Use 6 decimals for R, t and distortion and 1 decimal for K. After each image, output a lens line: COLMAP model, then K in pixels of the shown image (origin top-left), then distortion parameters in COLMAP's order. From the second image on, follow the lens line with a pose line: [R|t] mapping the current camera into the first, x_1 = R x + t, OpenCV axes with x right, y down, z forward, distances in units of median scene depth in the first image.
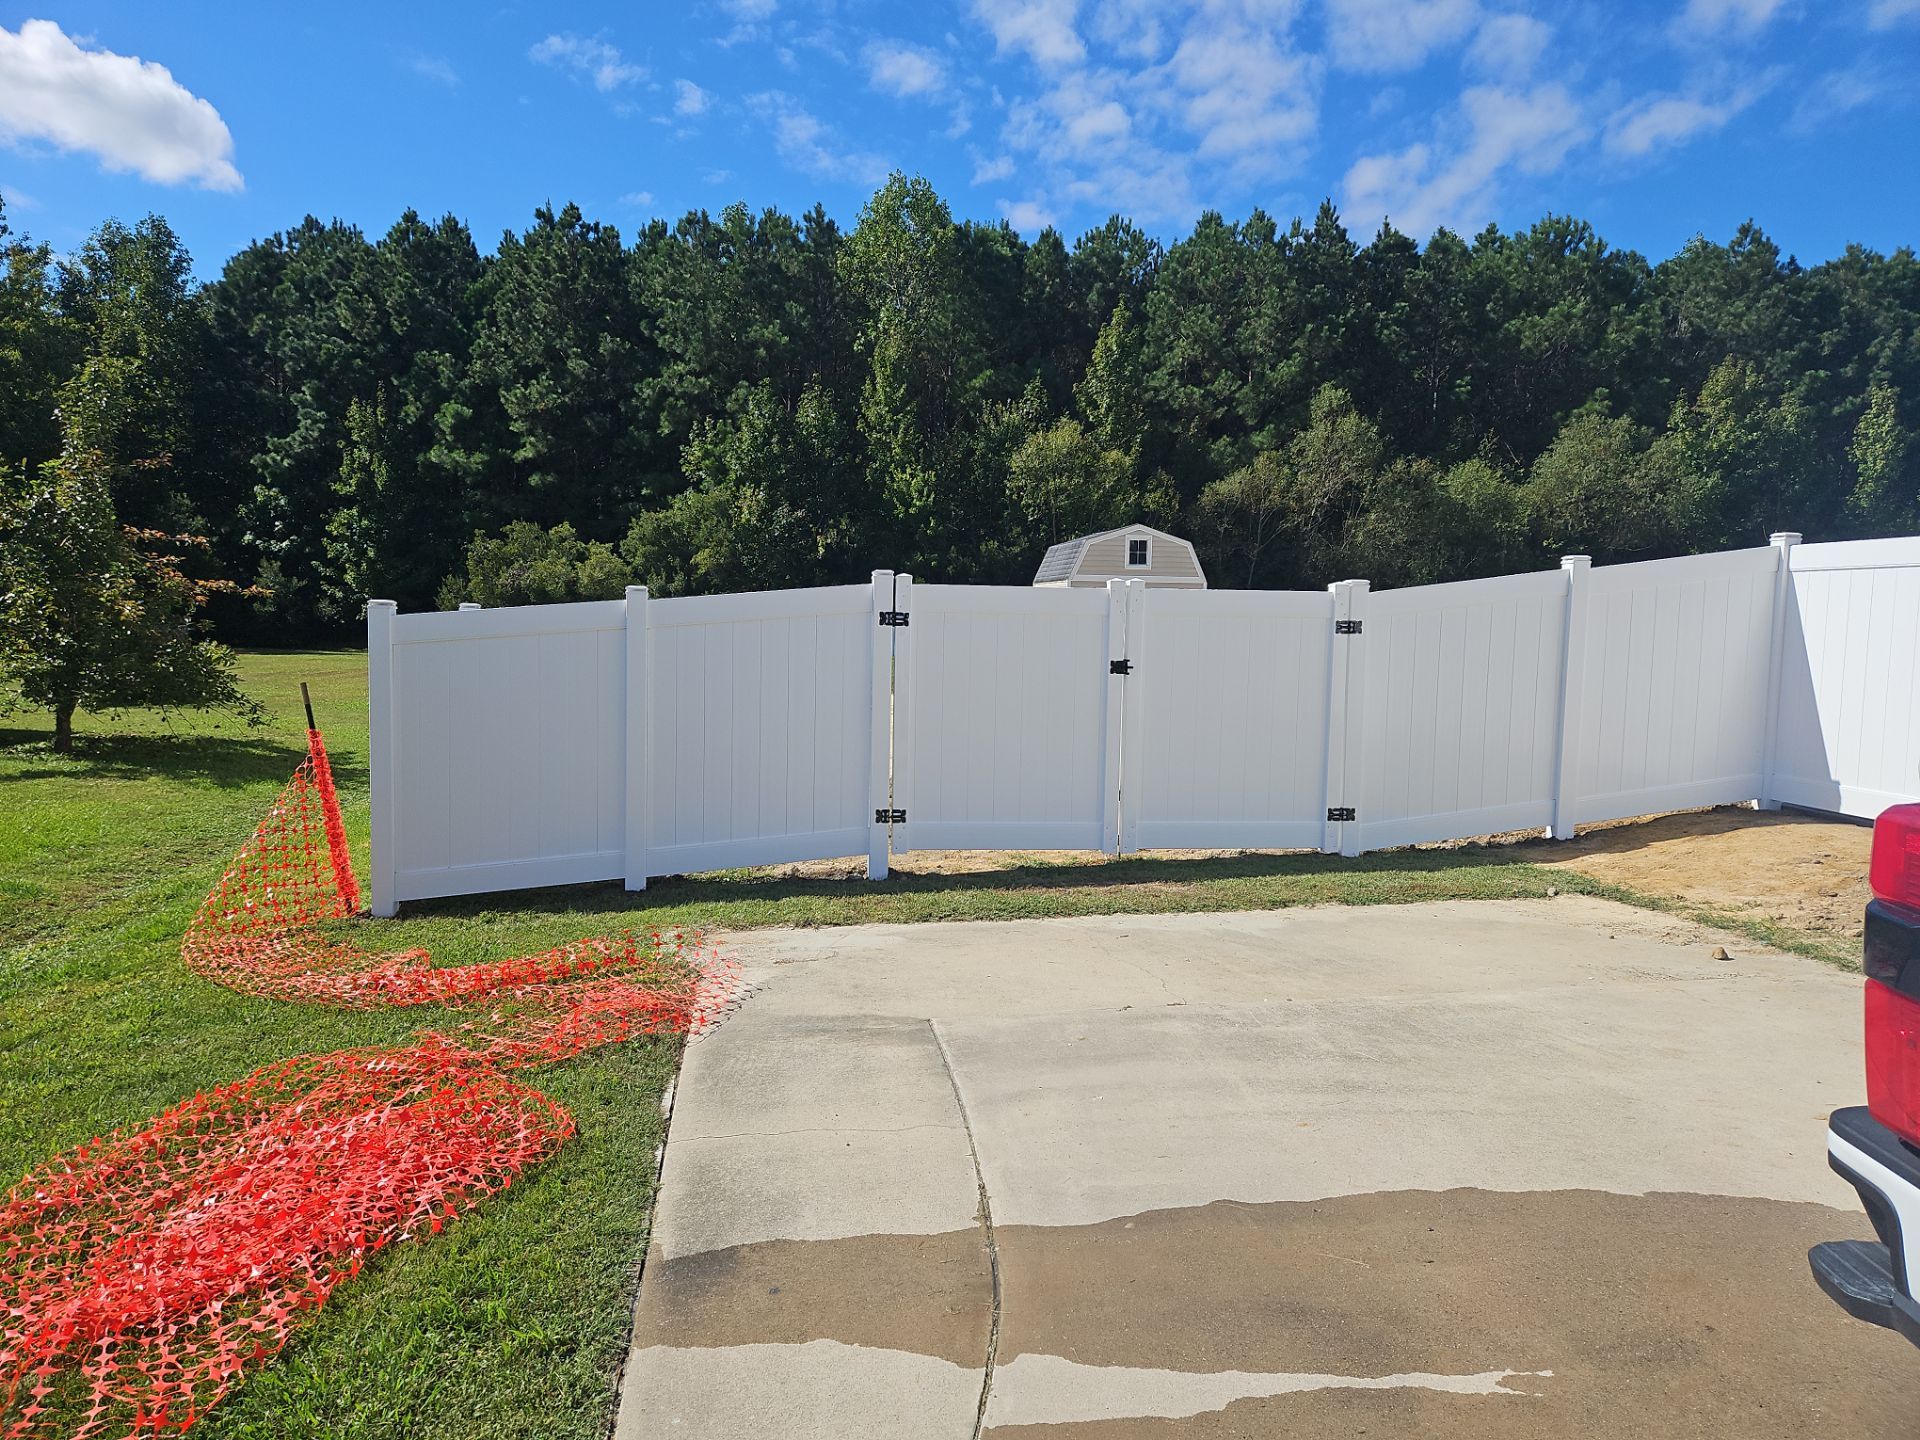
lens RADIAL K [[1196.5, 0, 960.0], [0, 1196.5, 720.0], [0, 0, 1]] dist [0.059992, -0.060409]
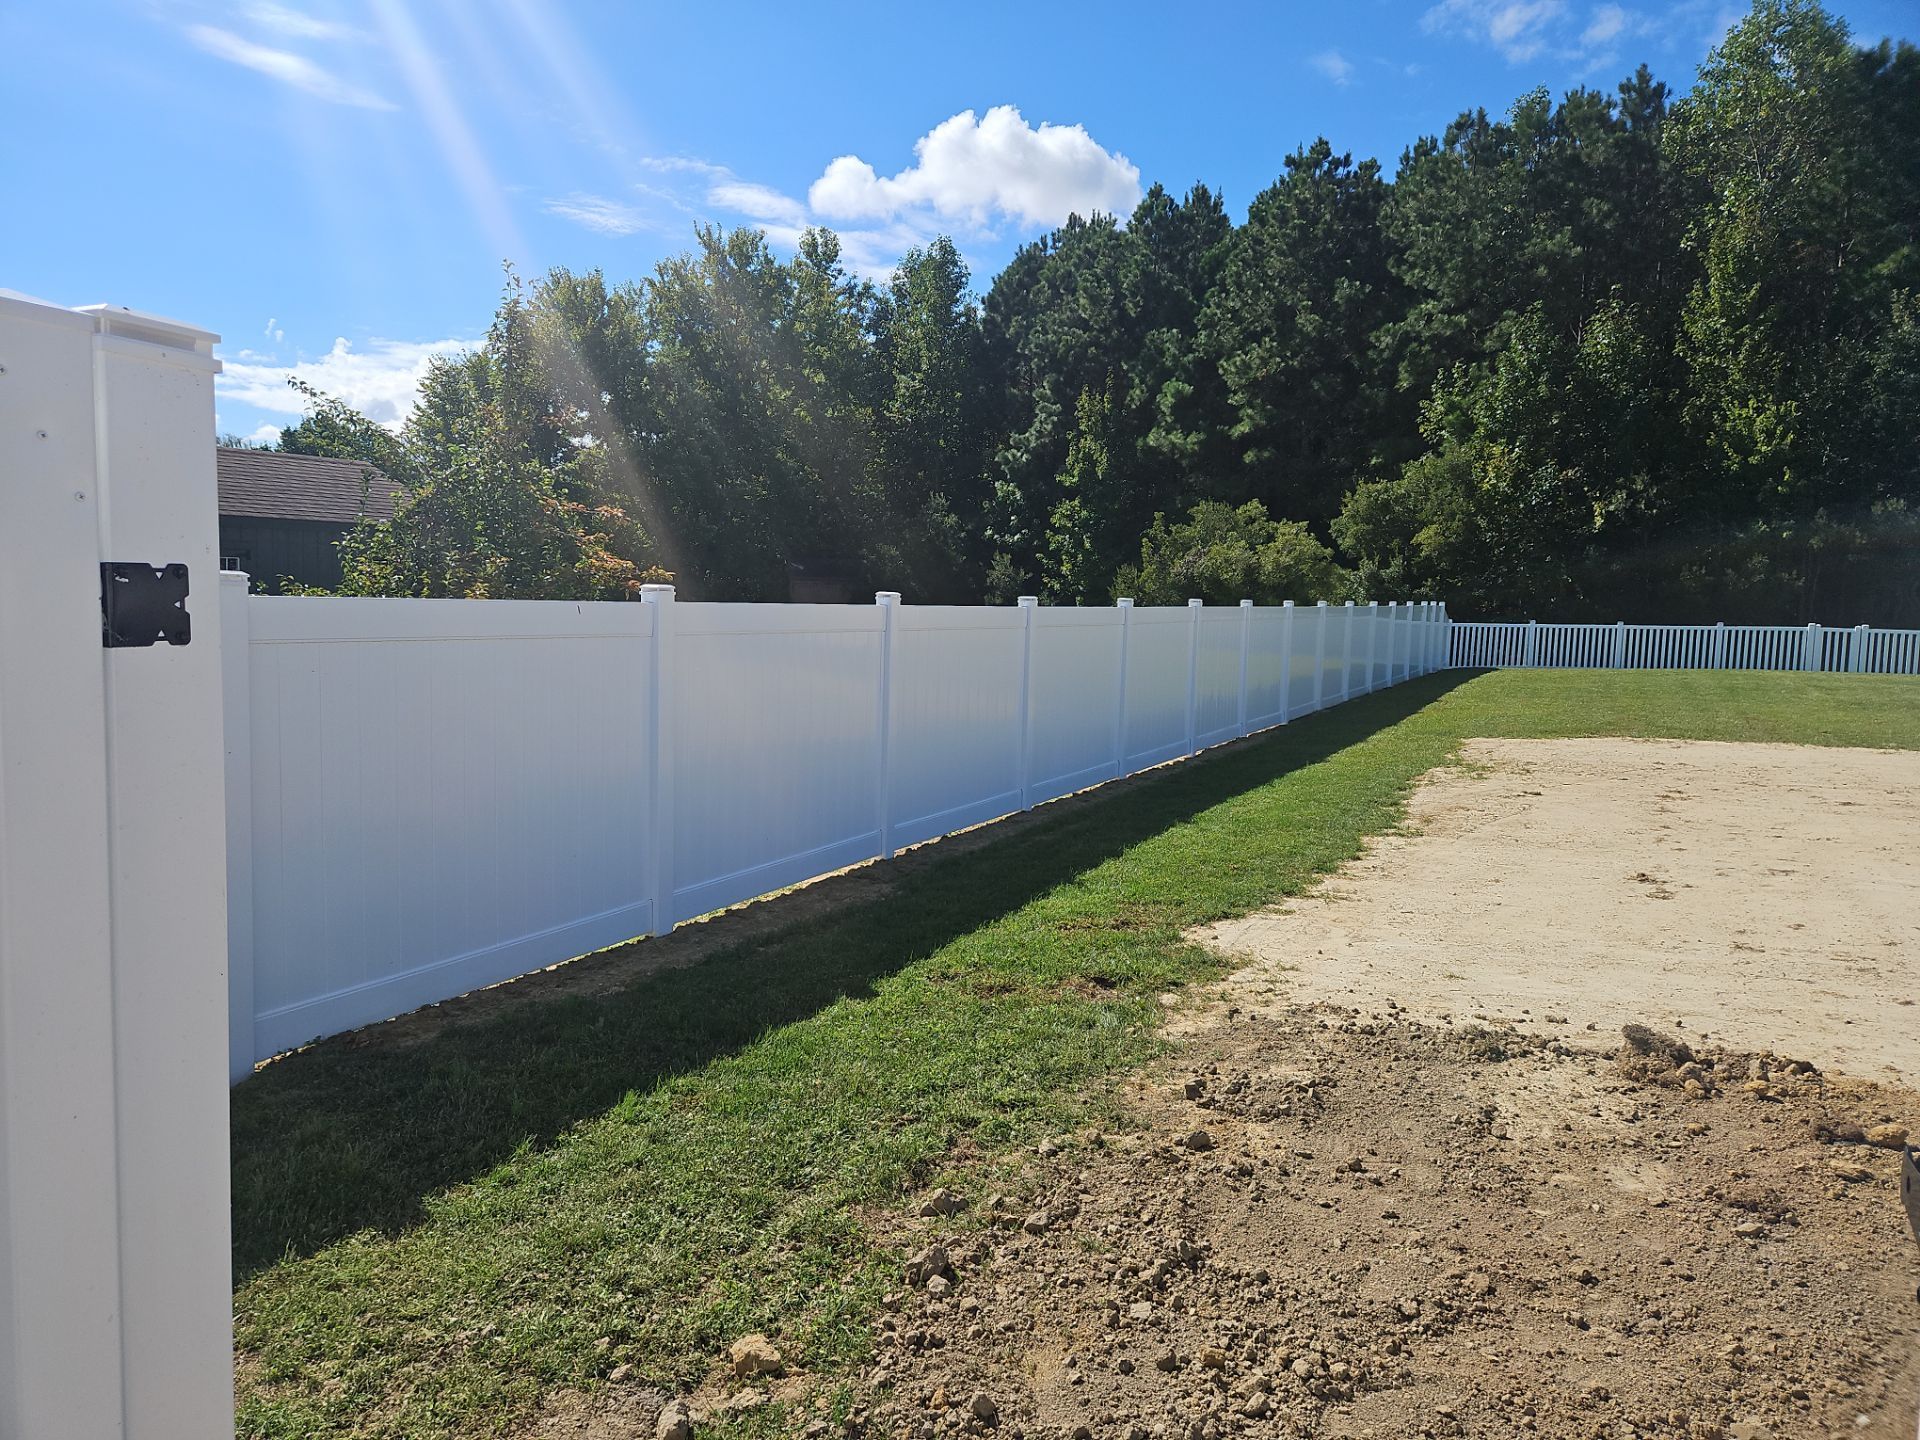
lens RADIAL K [[1196.5, 0, 960.0], [0, 1196.5, 720.0], [0, 0, 1]] dist [0.059992, -0.060409]
pose [[0.802598, 0.063016, -0.593182, 0.017596], [-0.059081, 0.997913, 0.026073, -0.013818], [0.593587, 0.014120, 0.804646, 0.150826]]
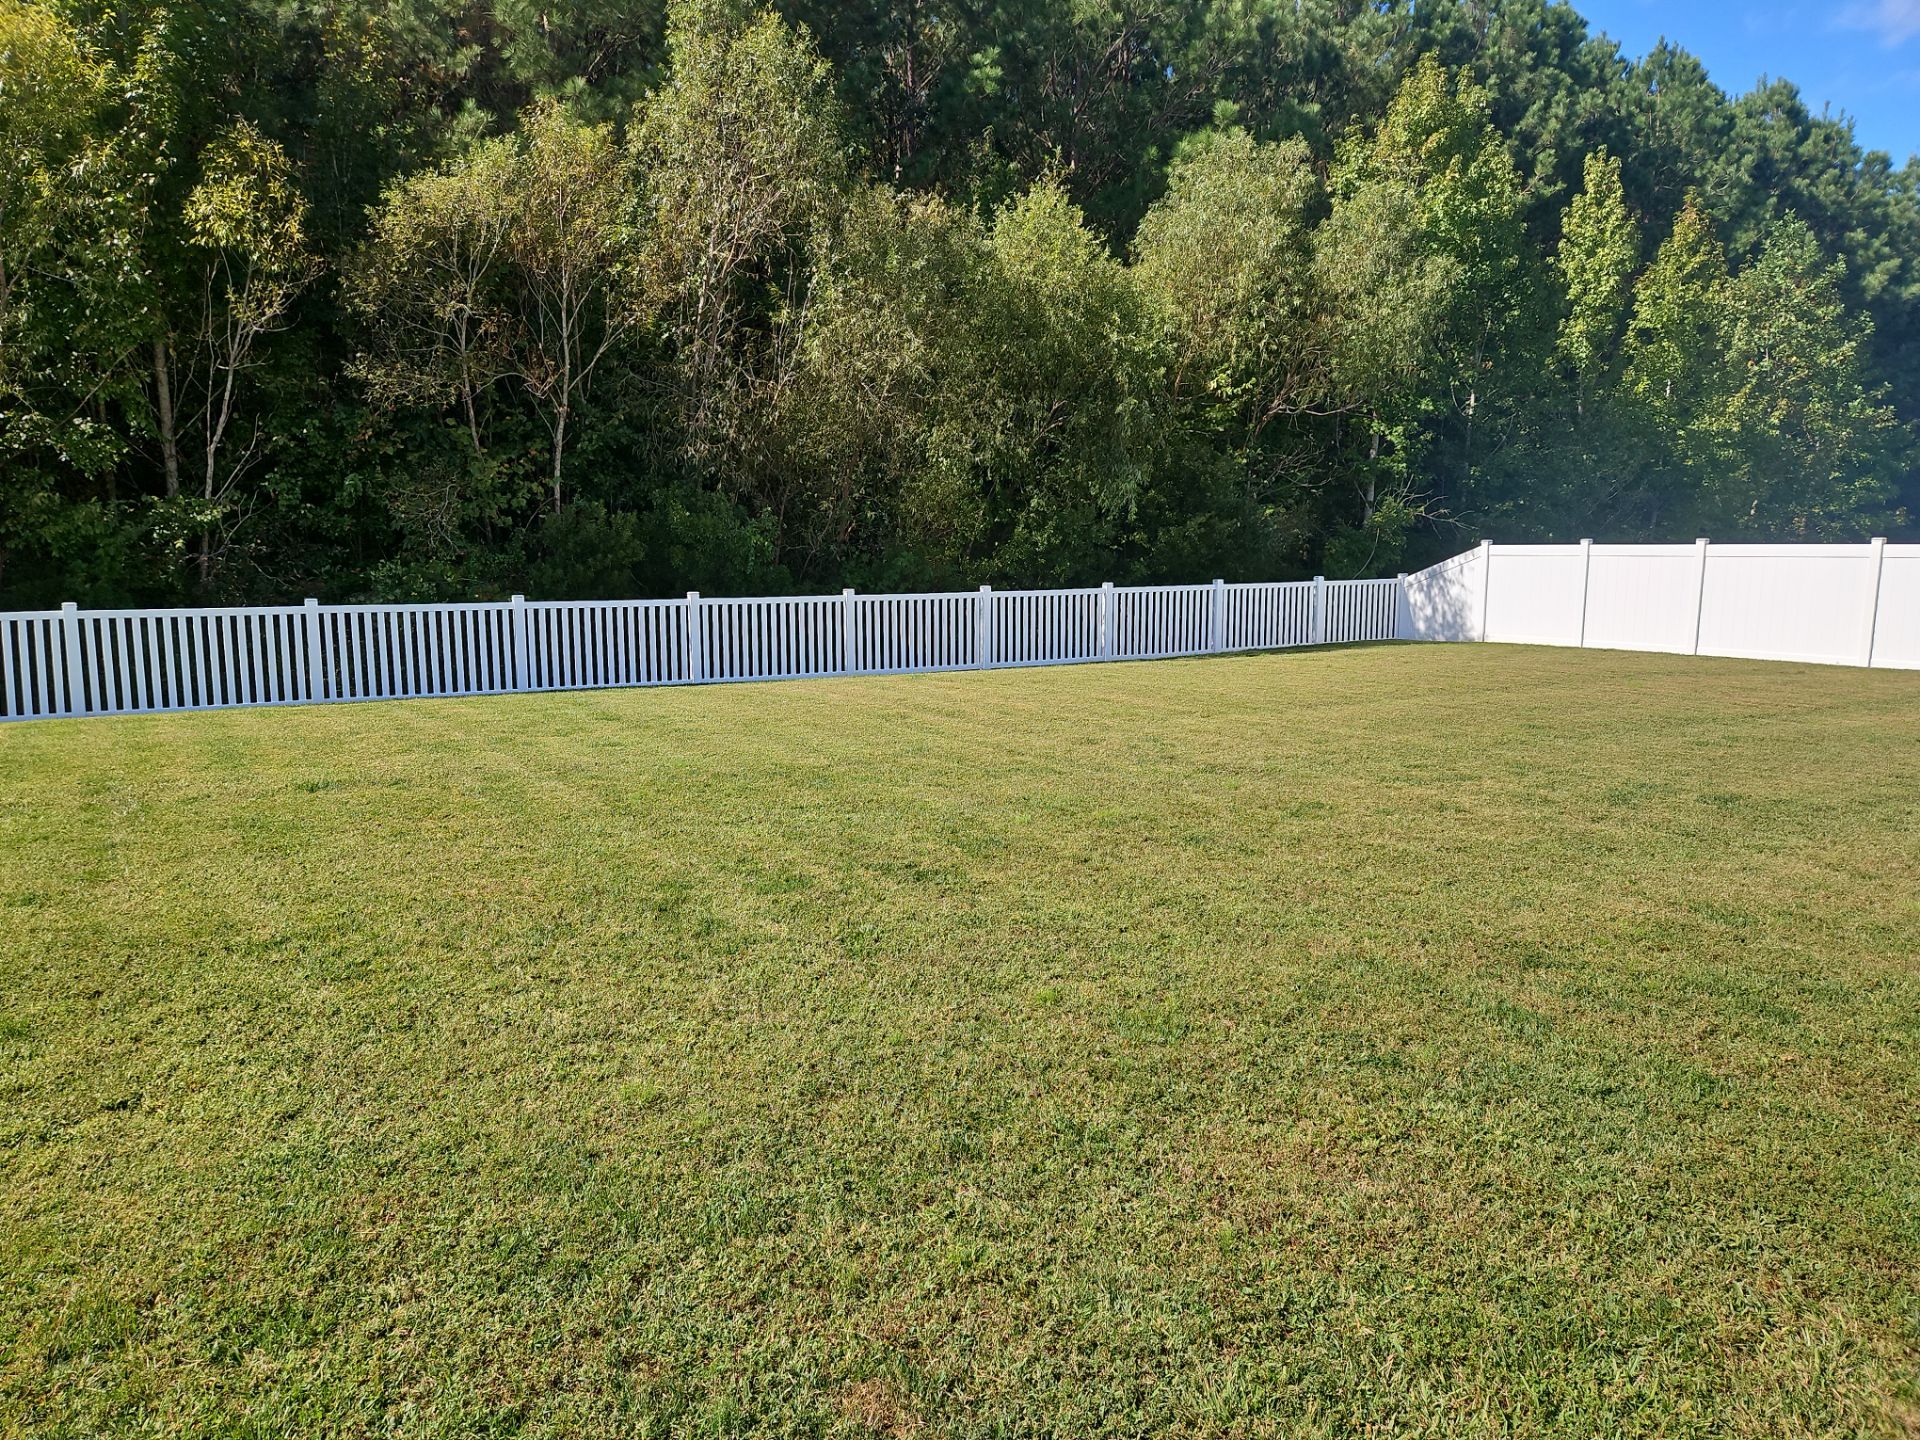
lens RADIAL K [[1196.5, 0, 960.0], [0, 1196.5, 720.0], [0, 0, 1]] dist [0.059992, -0.060409]
pose [[0.892436, -0.081707, 0.443713, 0.199715], [0.052265, 0.995566, 0.078208, -0.063891], [-0.448136, -0.046605, 0.892750, 0.658069]]
